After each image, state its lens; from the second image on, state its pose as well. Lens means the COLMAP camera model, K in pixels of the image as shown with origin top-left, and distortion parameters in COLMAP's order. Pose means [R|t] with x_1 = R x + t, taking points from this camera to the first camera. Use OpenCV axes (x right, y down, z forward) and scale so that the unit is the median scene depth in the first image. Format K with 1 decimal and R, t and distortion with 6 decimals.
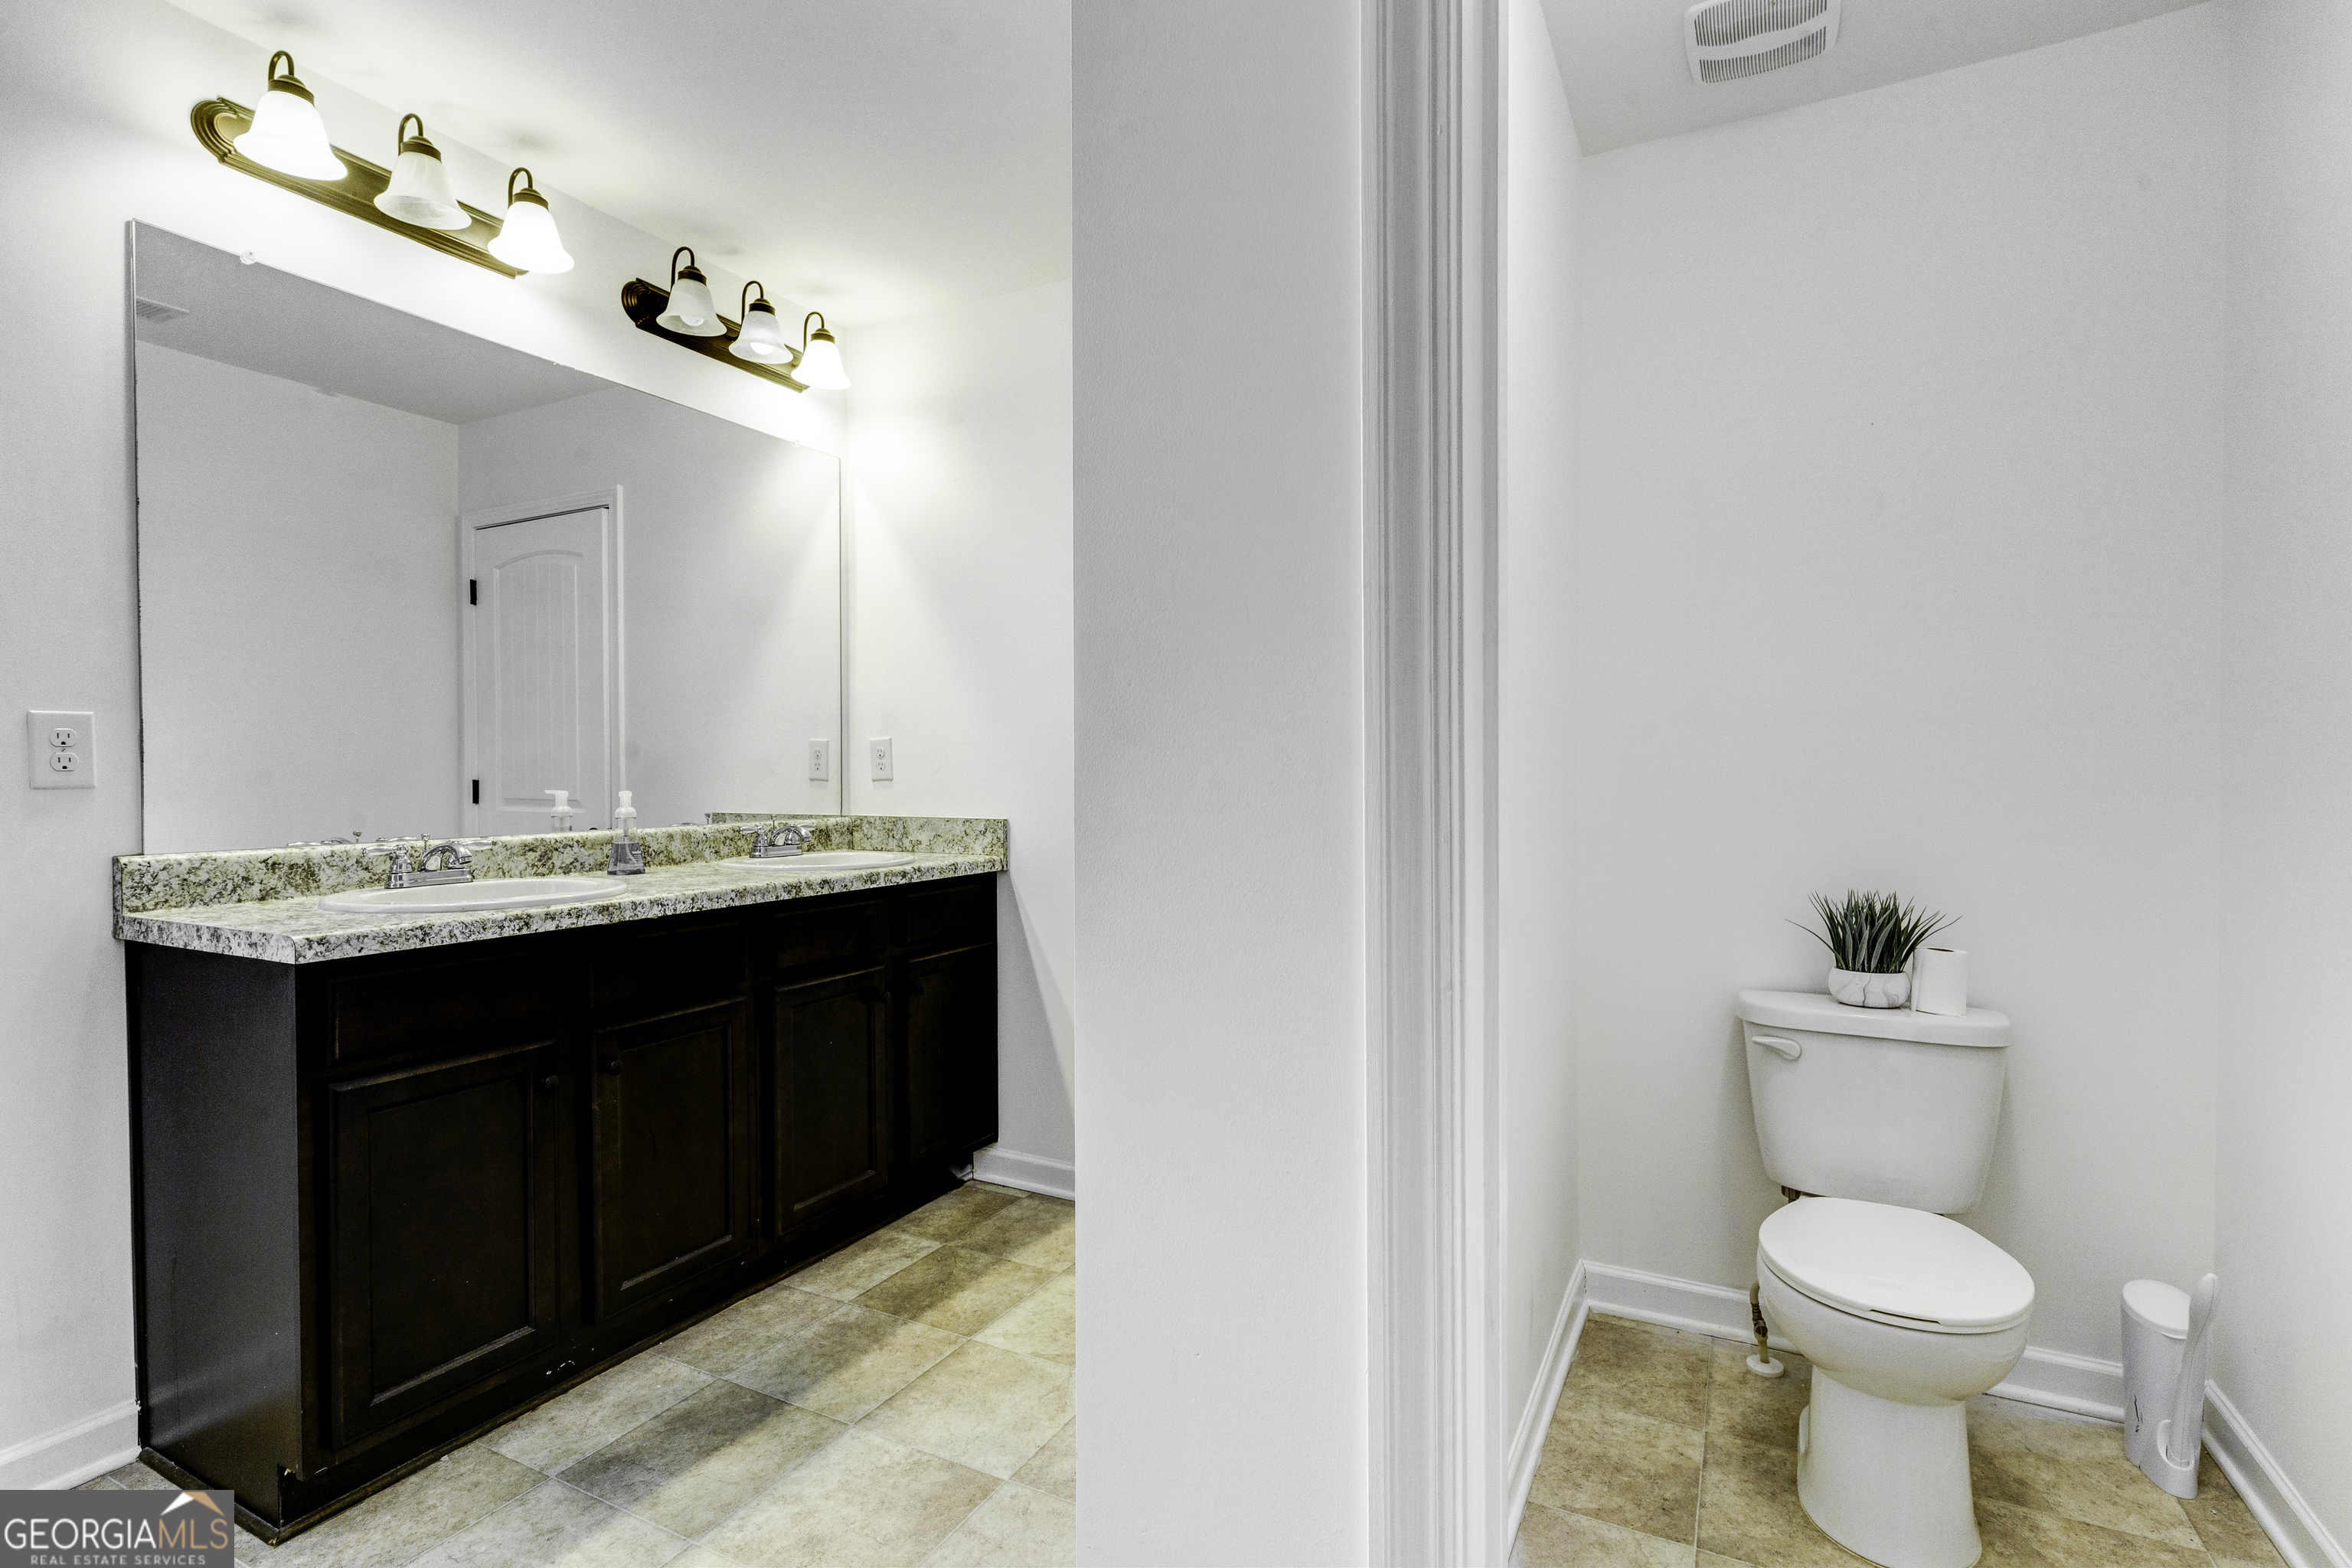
lens RADIAL K [[1116.7, 0, 1177.6], [0, 1116.7, 789.7], [0, 0, 1]] dist [0.002664, -0.001467]
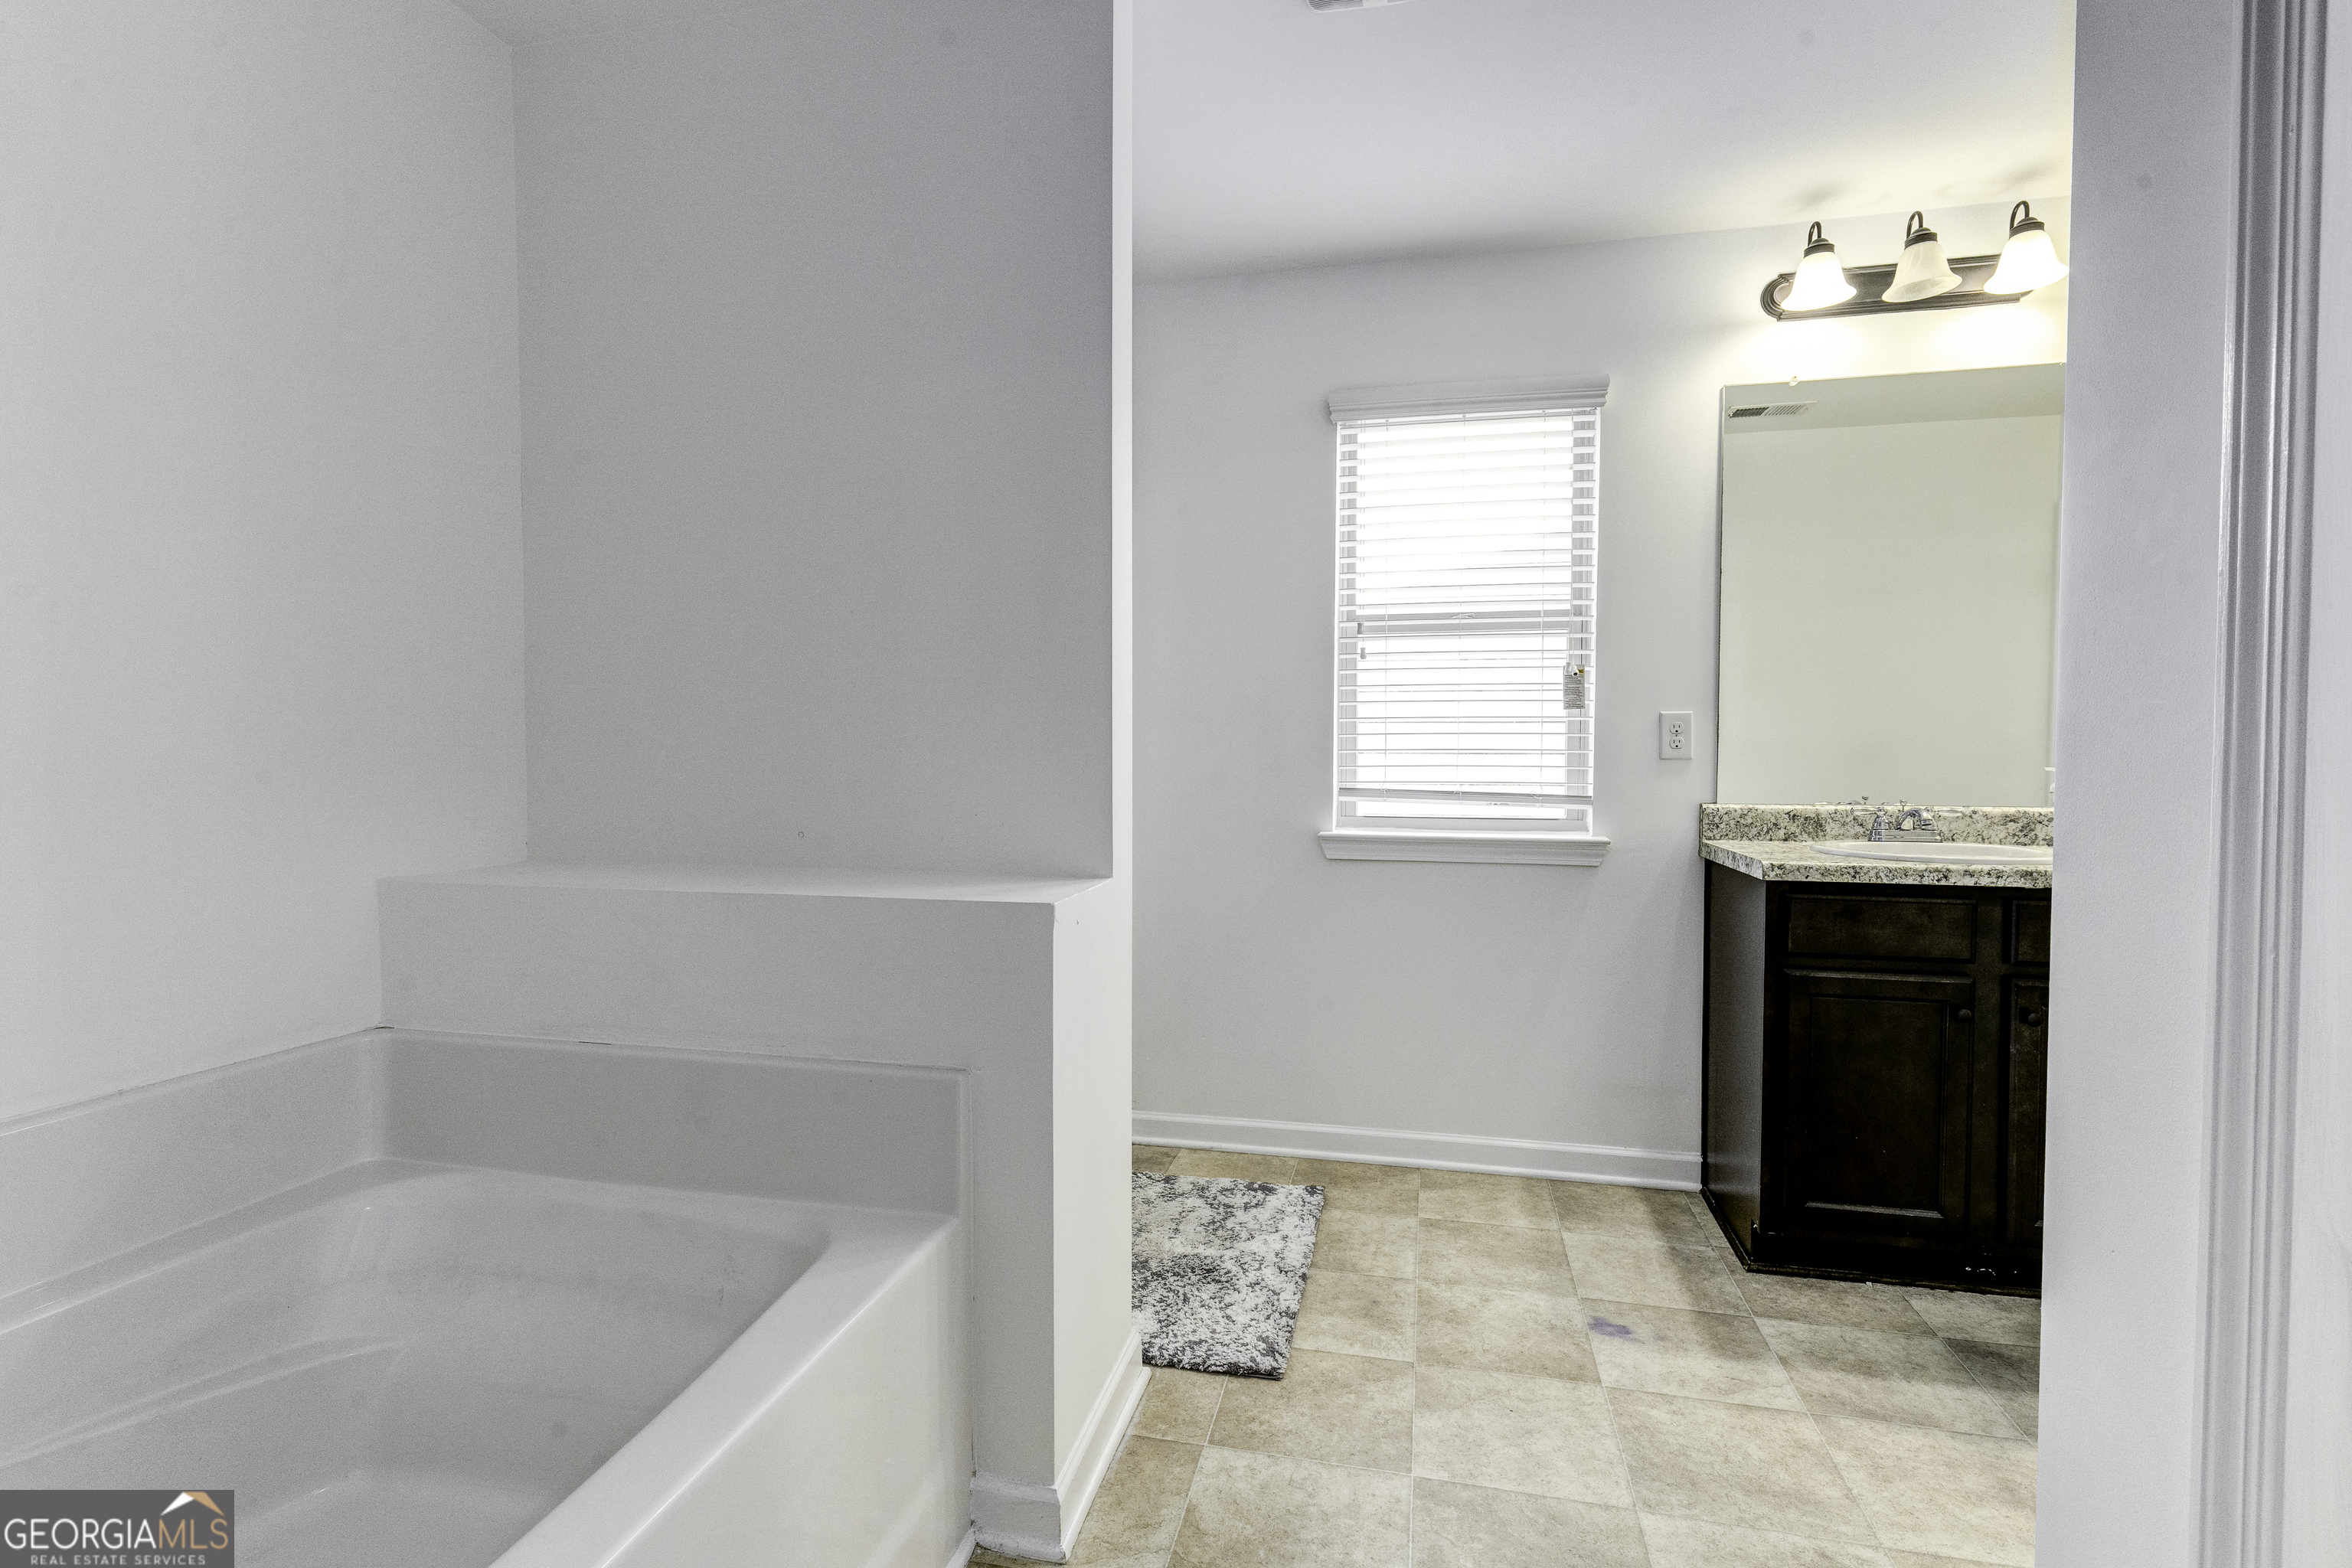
lens RADIAL K [[1121.1, 0, 1176.0], [0, 1121.1, 784.0], [0, 0, 1]] dist [0.005043, 0.000653]
pose [[0.251218, 0.031732, -0.967410, 0.310762], [-0.018315, 0.999439, 0.028027, 0.001887], [0.967757, 0.010678, 0.251658, -0.084370]]
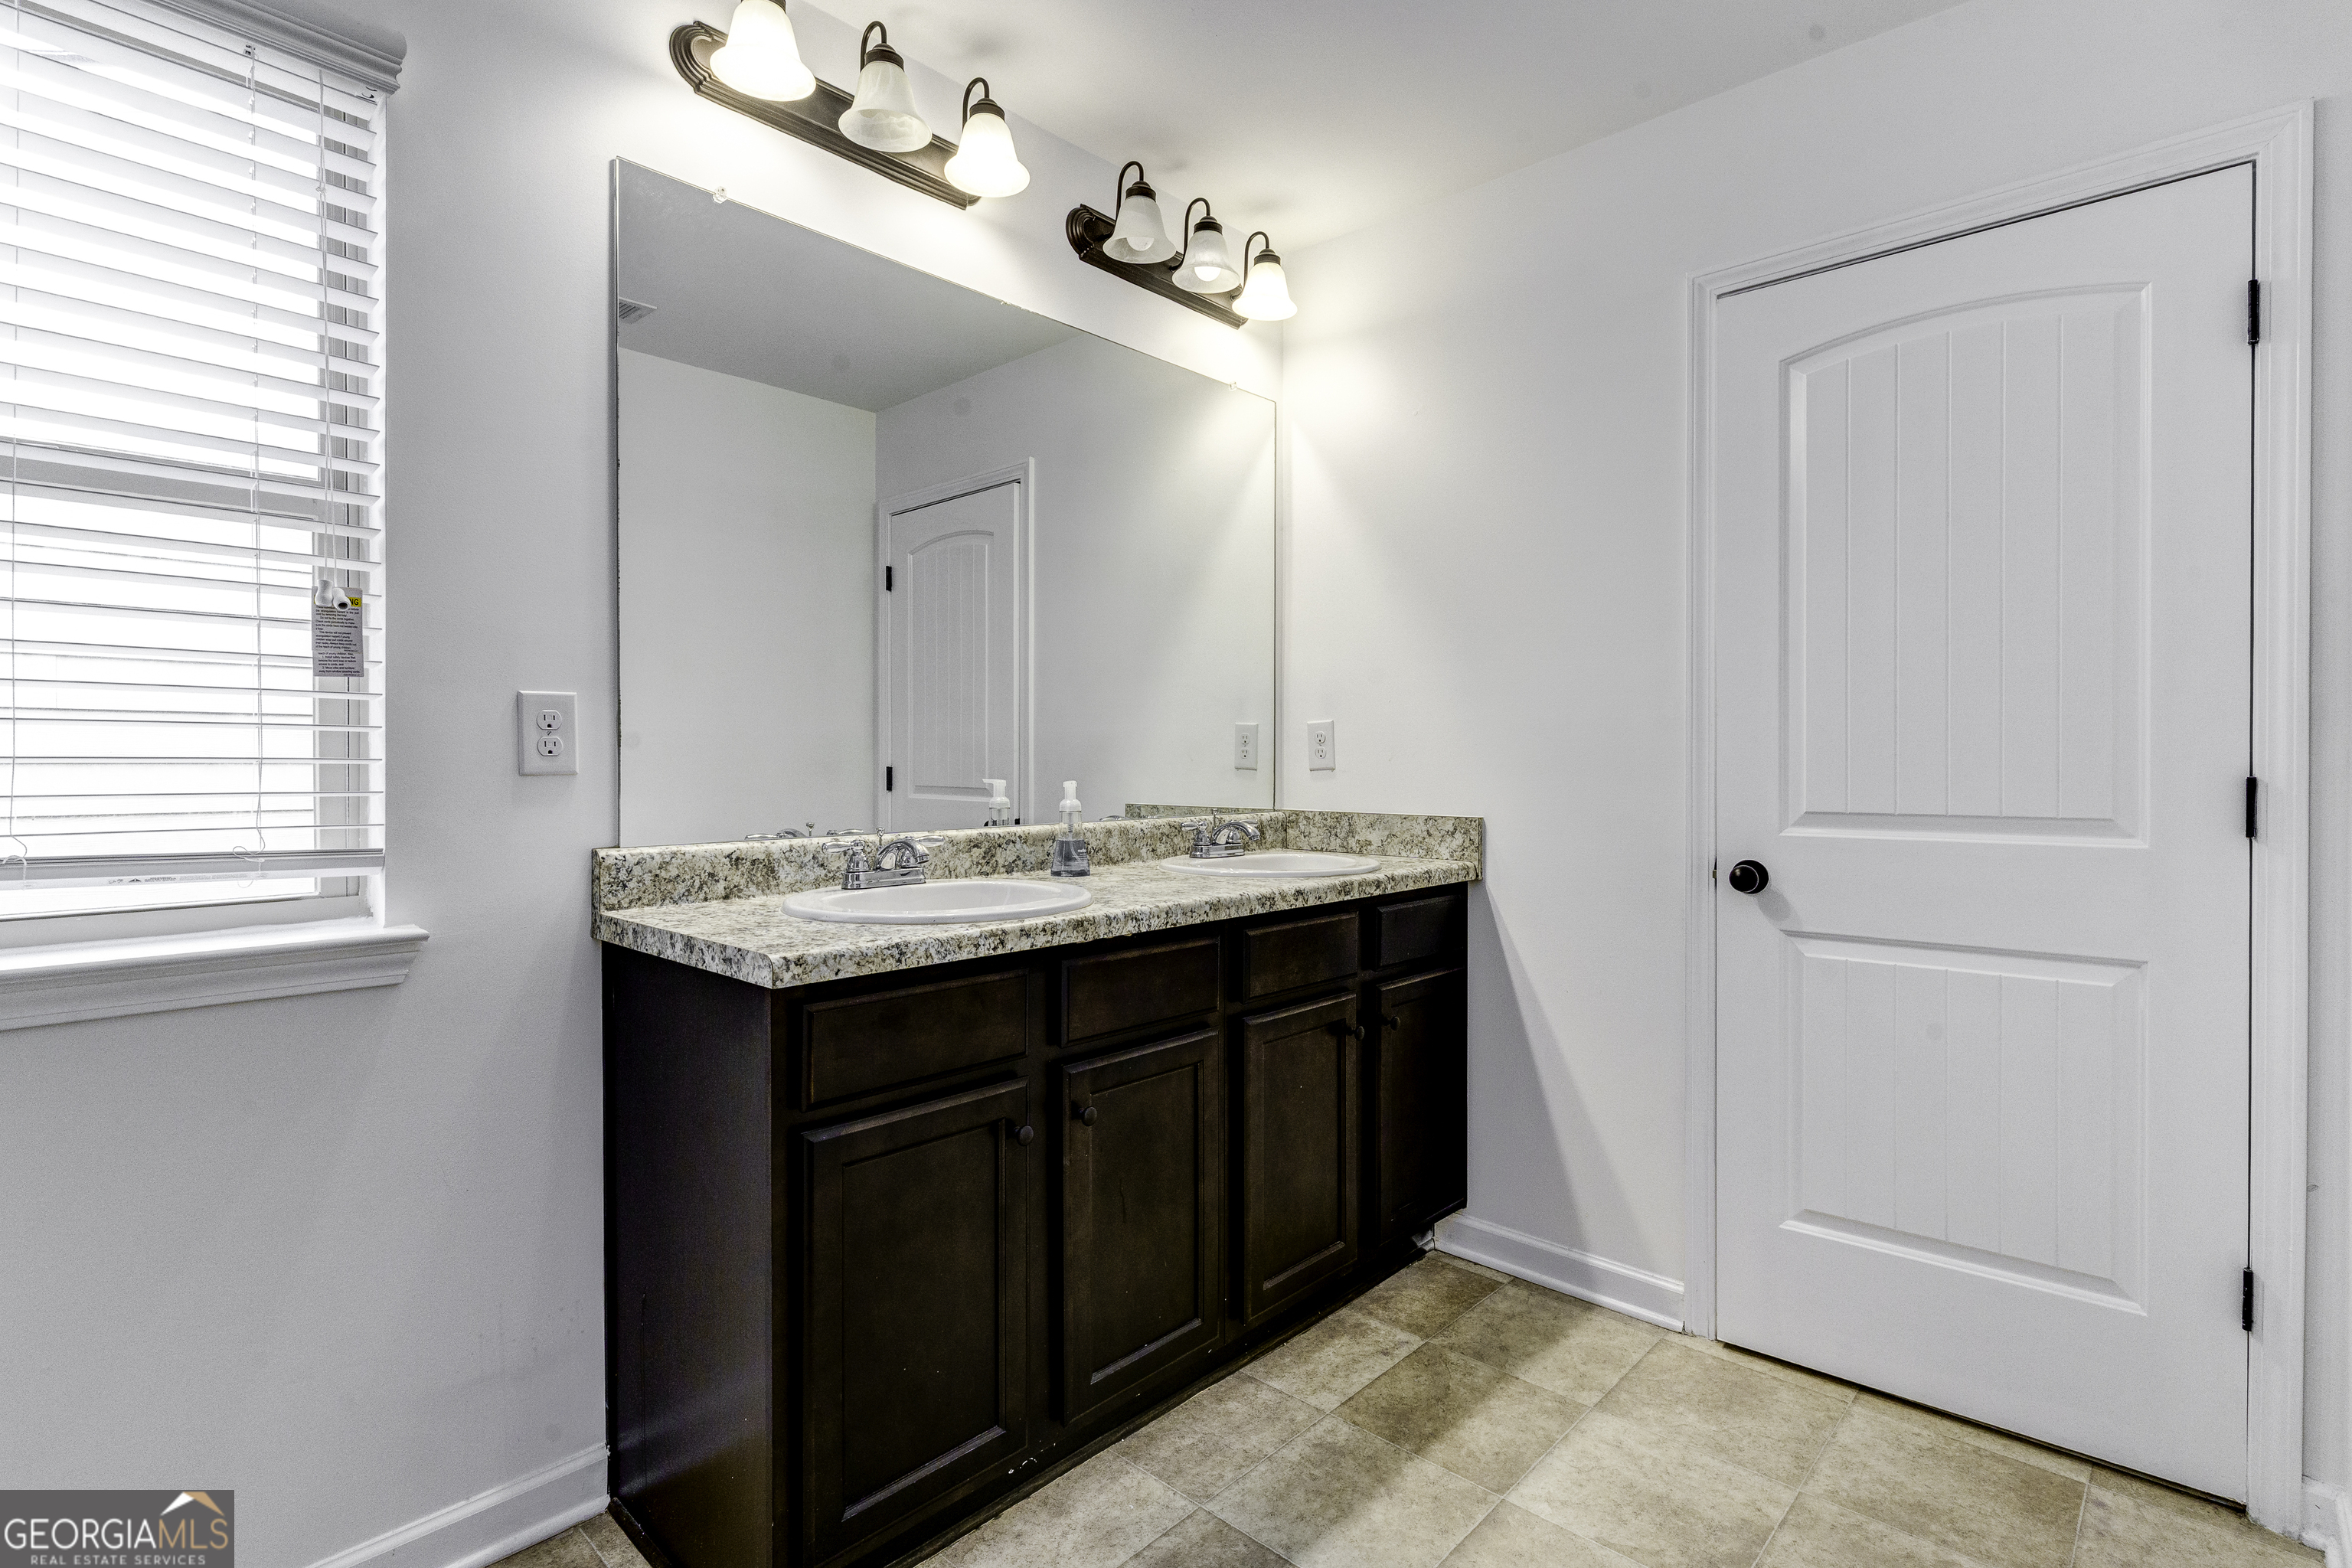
lens RADIAL K [[1124.3, 0, 1192.8], [0, 1124.3, 771.3], [0, 0, 1]] dist [0.000412, 0.000466]
pose [[0.964406, 0.005474, -0.264369, -0.189502], [-0.007215, 0.999958, -0.005618, -0.002141], [0.264327, 0.007326, 0.964405, 0.194977]]
